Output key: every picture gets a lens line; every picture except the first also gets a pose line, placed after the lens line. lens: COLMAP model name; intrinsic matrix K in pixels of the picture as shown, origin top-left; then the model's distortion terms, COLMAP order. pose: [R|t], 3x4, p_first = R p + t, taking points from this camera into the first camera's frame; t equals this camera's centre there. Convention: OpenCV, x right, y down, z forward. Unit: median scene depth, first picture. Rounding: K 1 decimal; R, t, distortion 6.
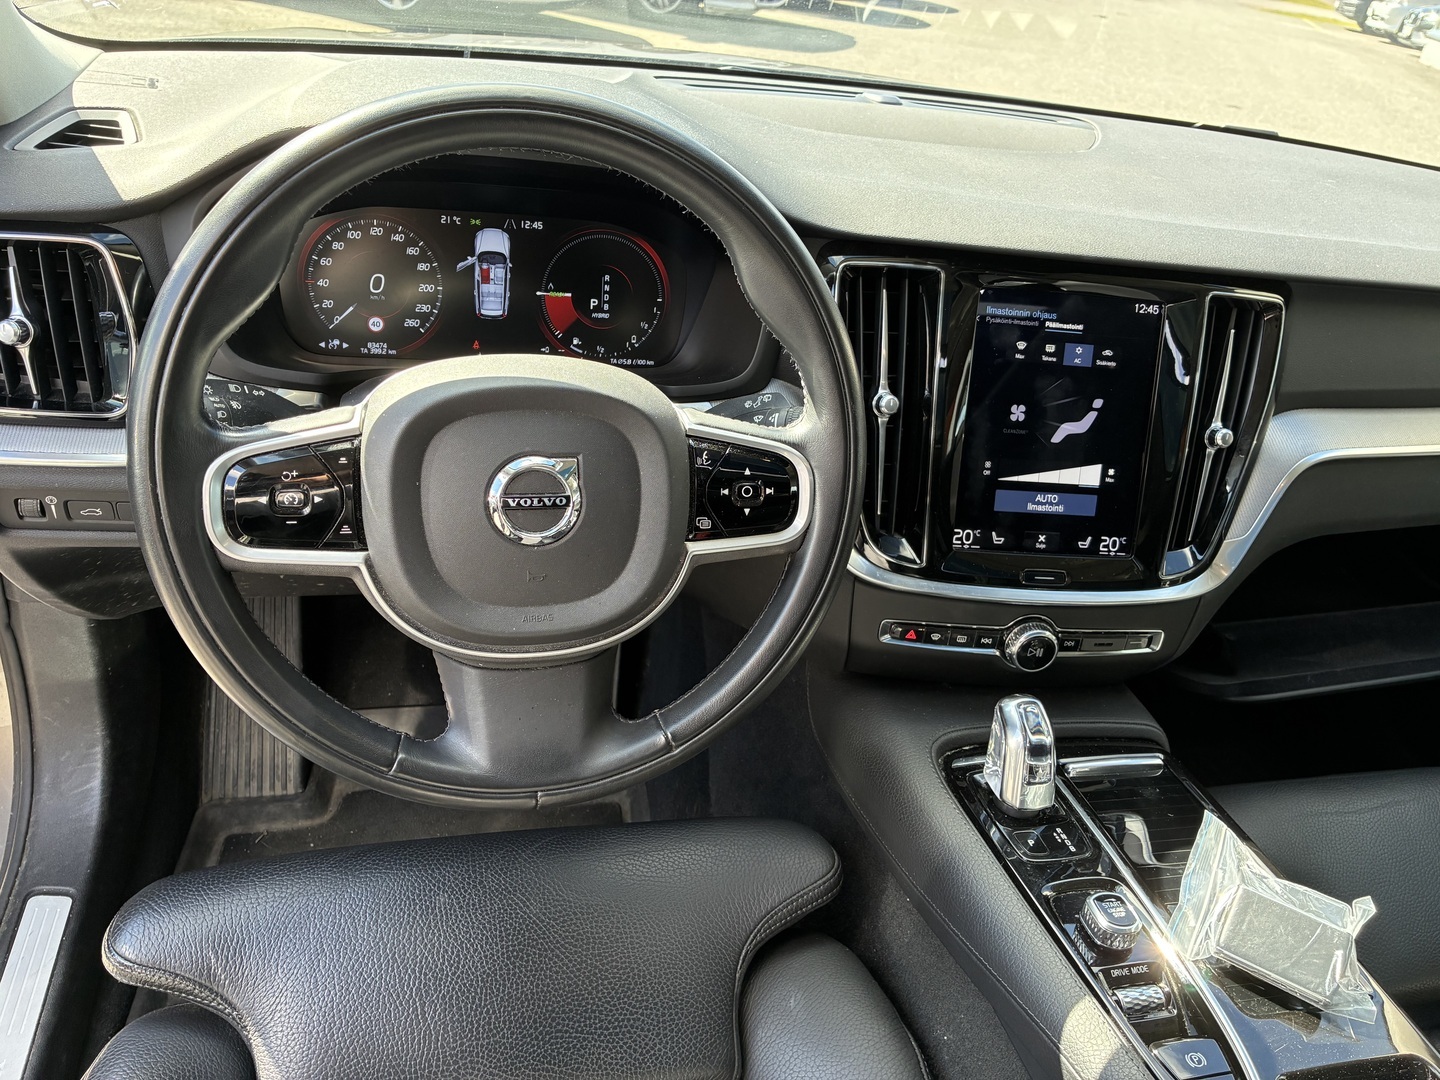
lens RADIAL K [[1096.7, 0, 728.9], [0, 1096.7, 537.0], [0, 0, 1]] dist [0.040882, -0.056092]
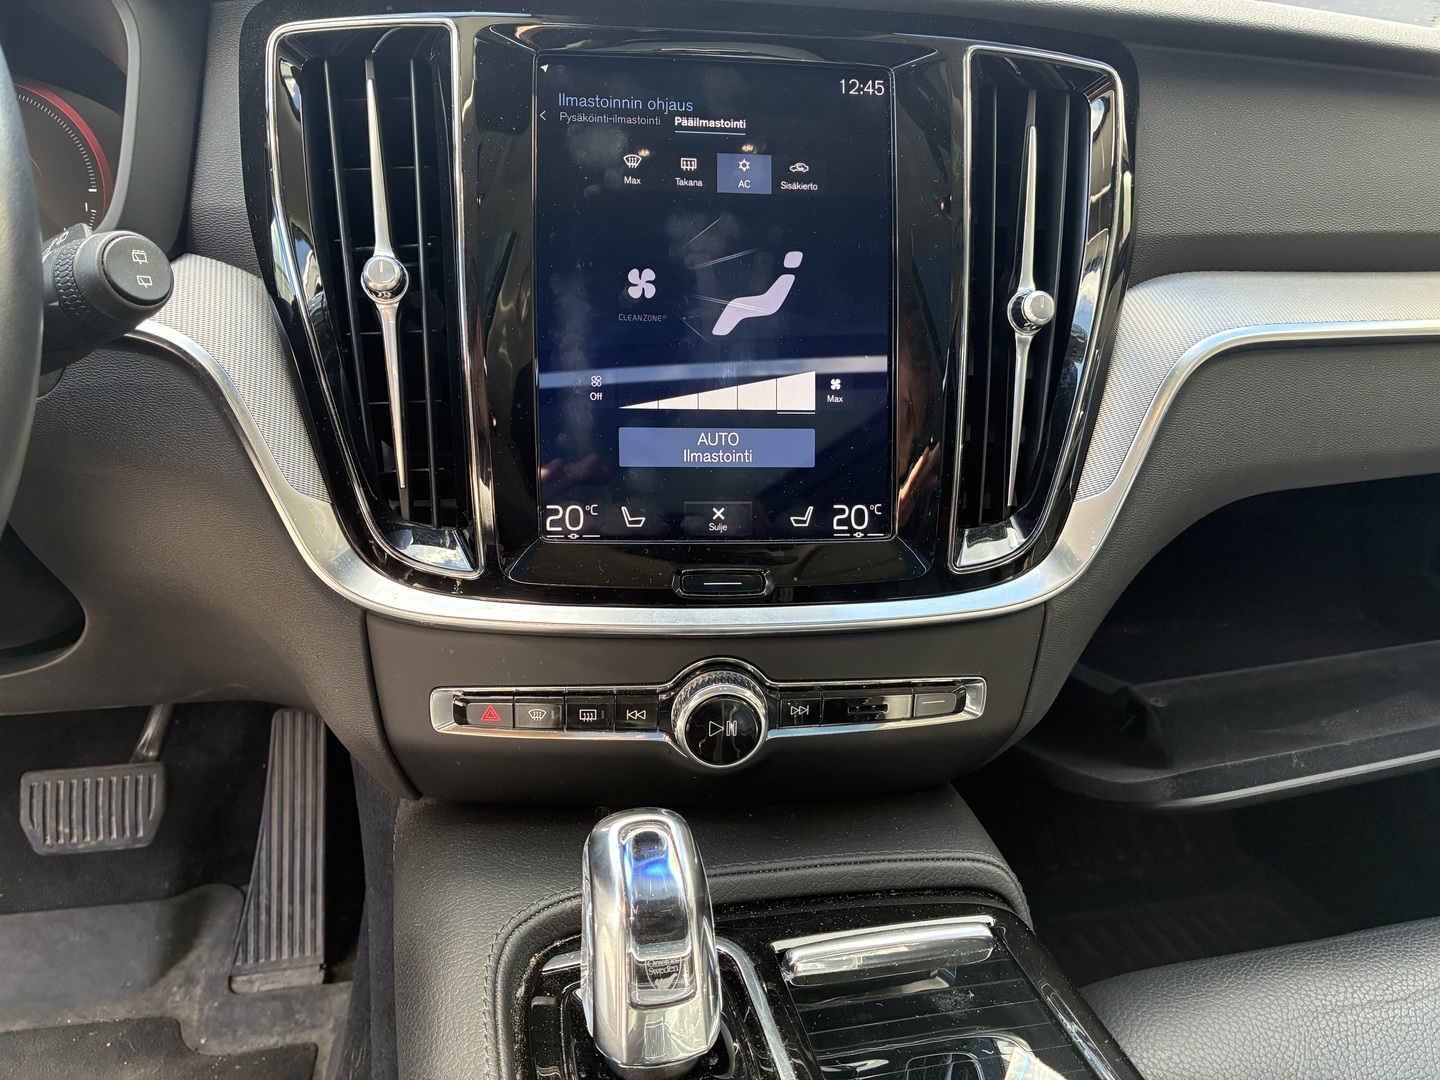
lens RADIAL K [[1096.7, 0, 728.9], [0, 1096.7, 537.0], [0, 0, 1]] dist [0.040882, -0.056092]
pose [[0.996430, -0.079165, -0.029334, 0.306912], [0.073810, 0.985543, -0.152503, 0.095168], [0.040983, 0.149793, 0.987868, 0.476546]]
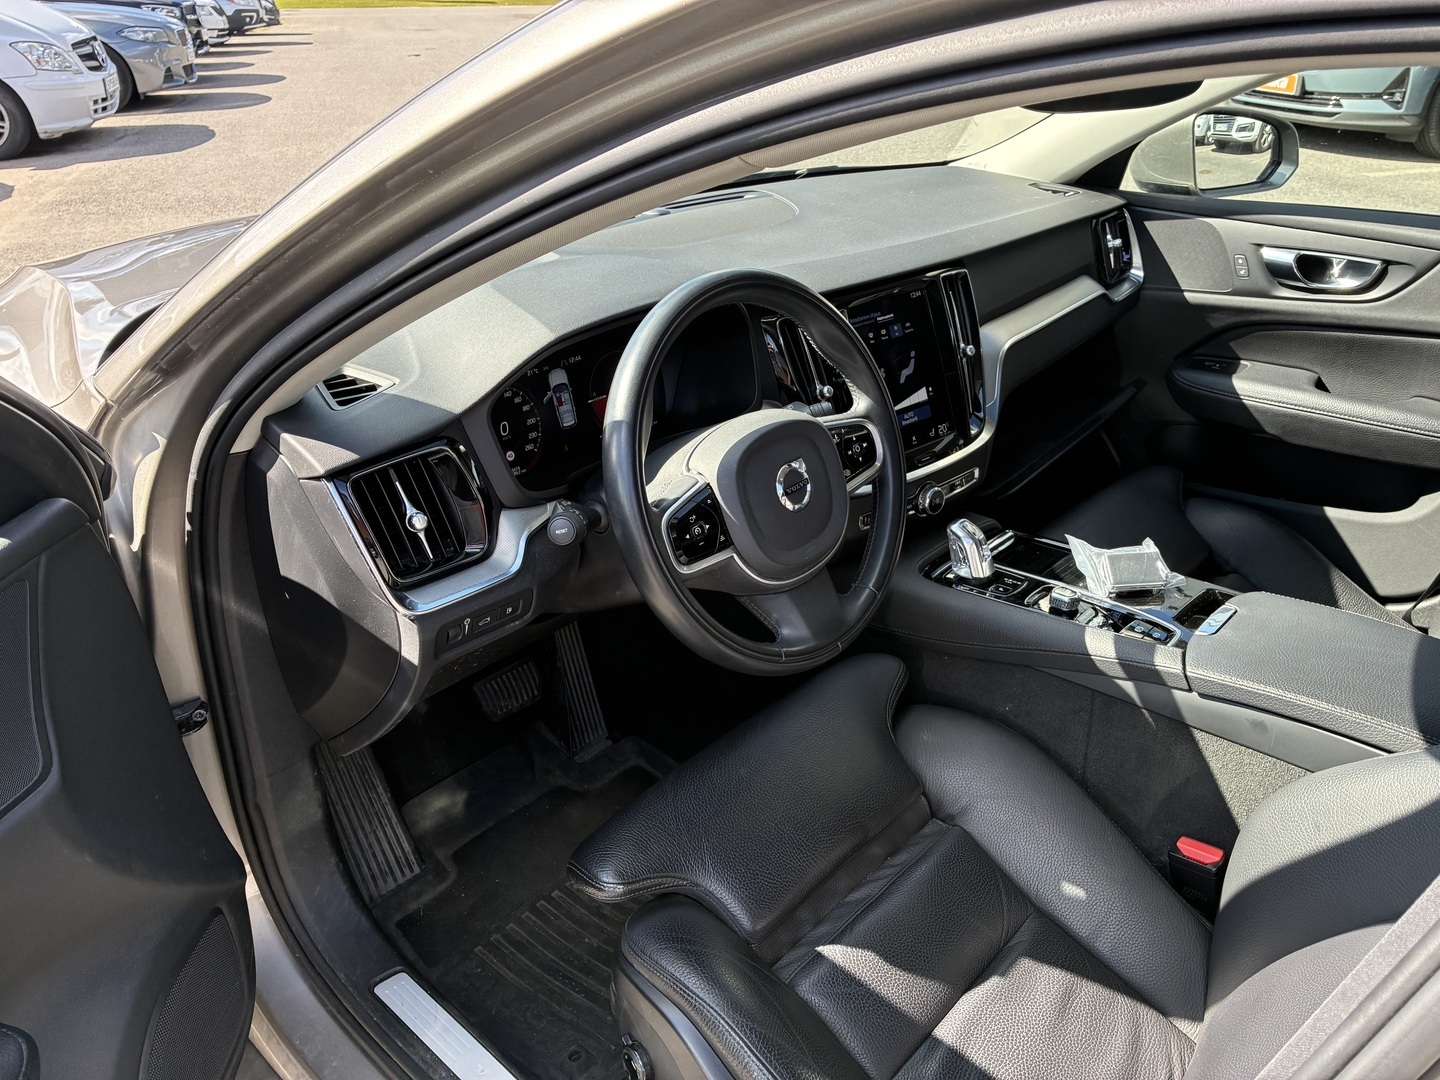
lens RADIAL K [[1096.7, 0, 728.9], [0, 1096.7, 537.0], [0, 0, 1]] dist [0.040882, -0.056092]
pose [[0.825042, -0.375612, 0.422163, -0.733759], [0.384731, 0.920581, 0.067182, -0.083259], [-0.413870, 0.106991, 0.904027, -0.404812]]
